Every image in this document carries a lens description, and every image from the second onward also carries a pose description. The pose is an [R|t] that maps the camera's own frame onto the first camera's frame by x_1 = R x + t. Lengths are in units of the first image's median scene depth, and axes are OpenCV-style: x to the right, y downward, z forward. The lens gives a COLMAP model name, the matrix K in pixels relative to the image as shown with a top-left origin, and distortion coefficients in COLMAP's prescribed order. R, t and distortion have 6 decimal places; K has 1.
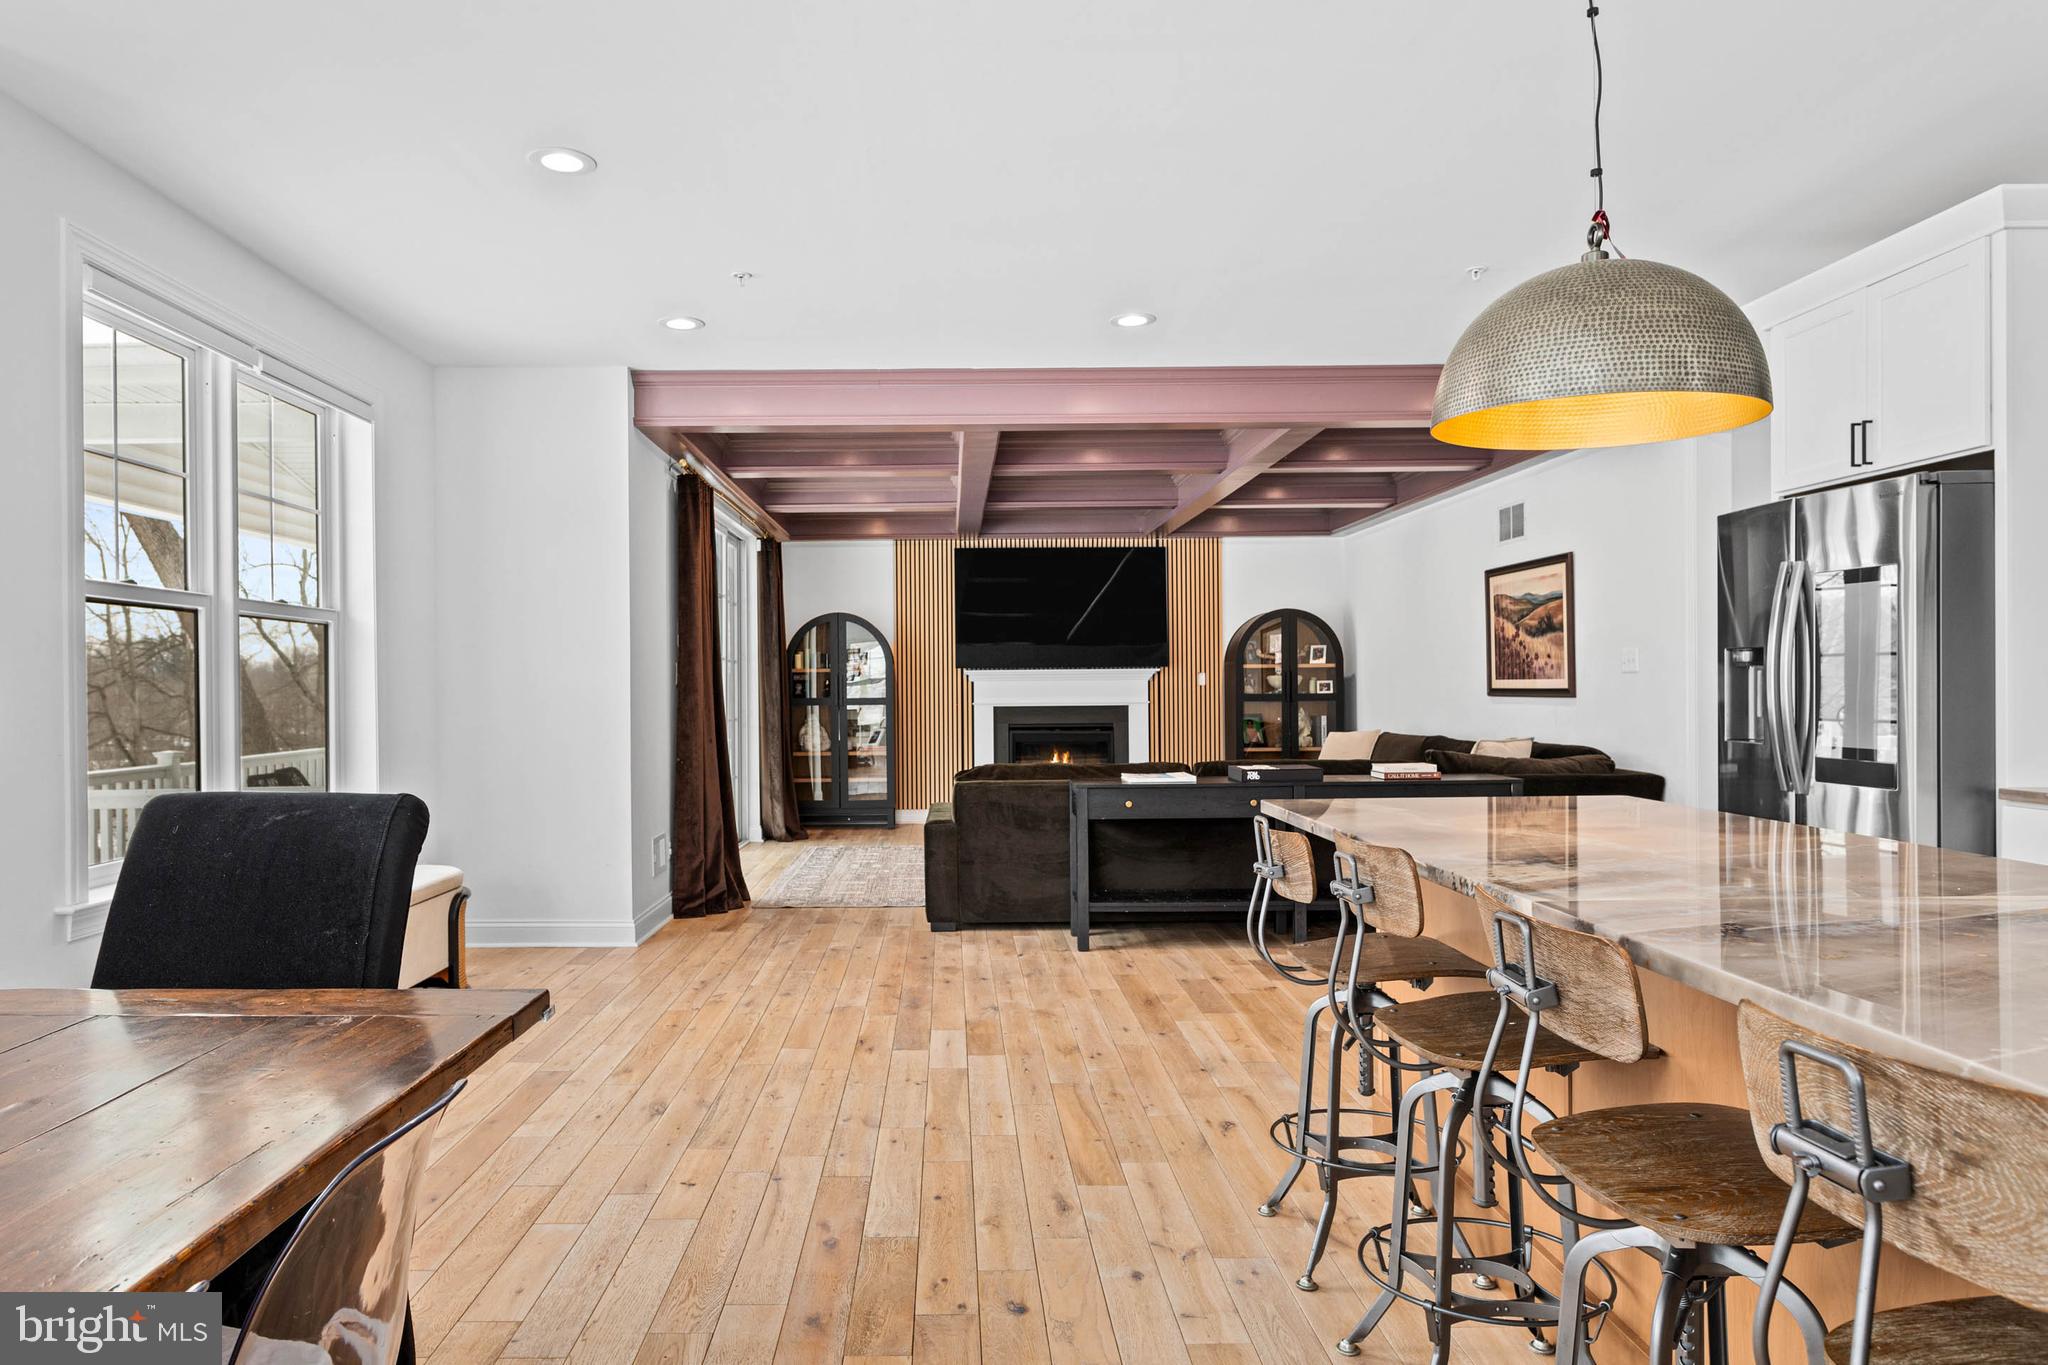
lens RADIAL K [[1410.0, 0, 974.6], [0, 1410.0, 677.9], [0, 0, 1]] dist [0.002409, 0.000835]
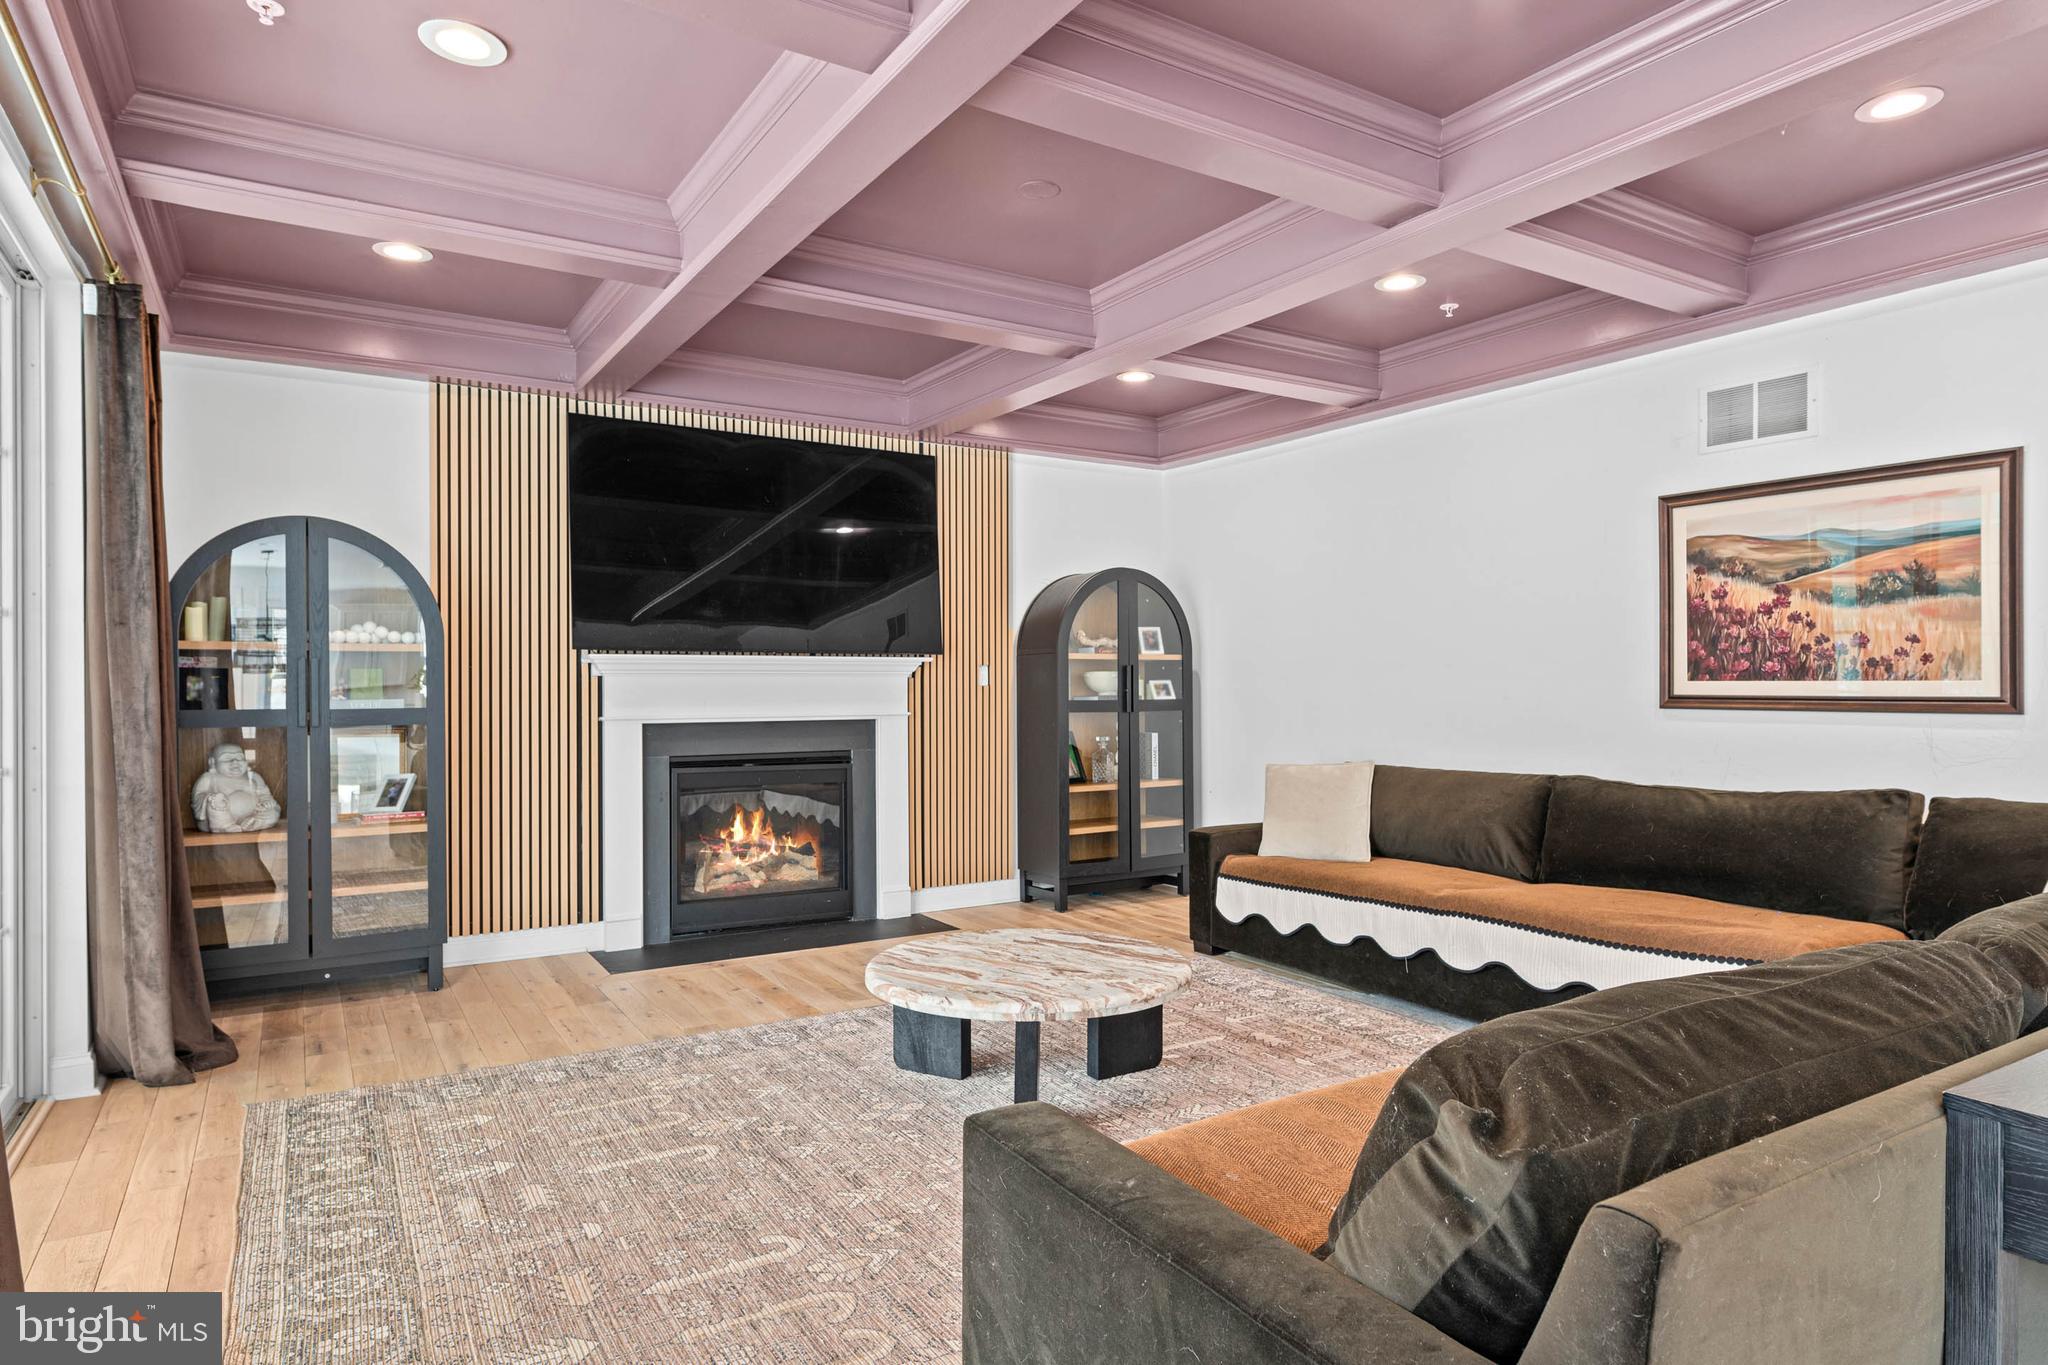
lens RADIAL K [[1180.3, 0, 1024.4], [0, 1180.3, 688.6], [0, 0, 1]] dist [-0.003529, -0.000202]
pose [[0.851299, 0.006277, 0.524644, -0.098110], [-0.010050, 0.999940, 0.004343, 0.004070], [-0.524585, -0.008970, 0.851311, 0.563050]]
